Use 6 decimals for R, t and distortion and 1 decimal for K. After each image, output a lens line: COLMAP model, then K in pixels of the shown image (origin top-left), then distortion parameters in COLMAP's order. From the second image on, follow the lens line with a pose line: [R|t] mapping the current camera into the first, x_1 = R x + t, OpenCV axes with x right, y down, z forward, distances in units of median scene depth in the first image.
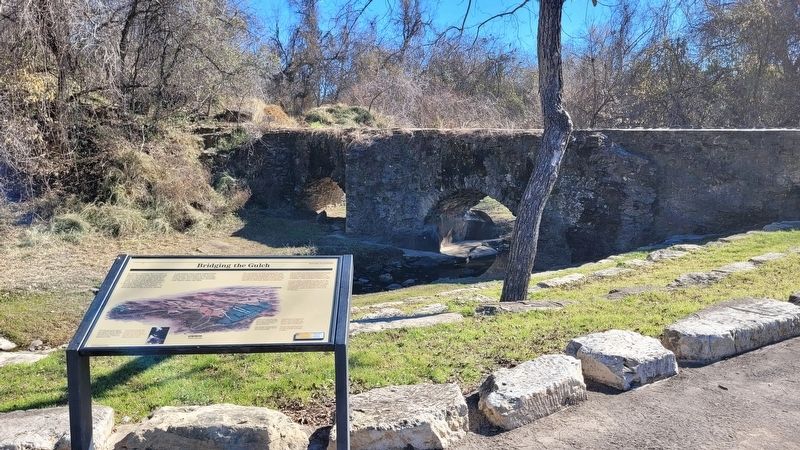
lens RADIAL K [[617.7, 0, 401.1], [0, 617.7, 226.0], [0, 0, 1]] dist [-0.003503, -0.005194]
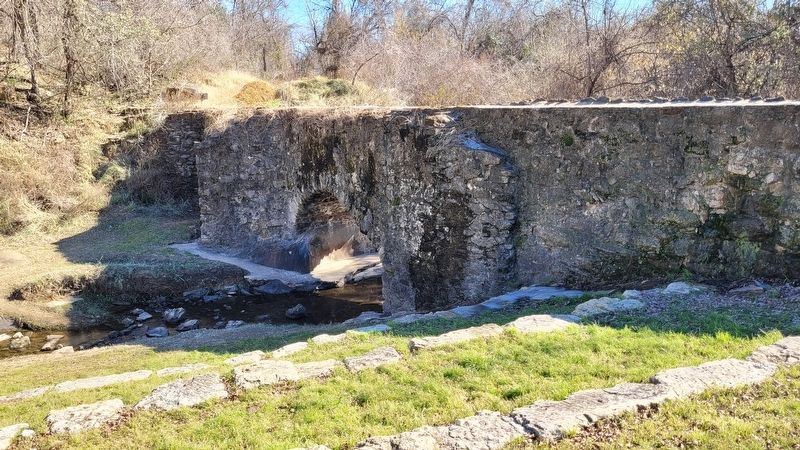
lens RADIAL K [[617.7, 0, 399.2], [0, 617.7, 223.0], [0, 0, 1]] dist [-0.003503, -0.005194]
pose [[0.973806, 0.027146, -0.225752, 0.397489], [-0.018635, 0.999036, 0.039747, -0.058124], [0.226614, -0.034499, 0.973374, 0.345413]]
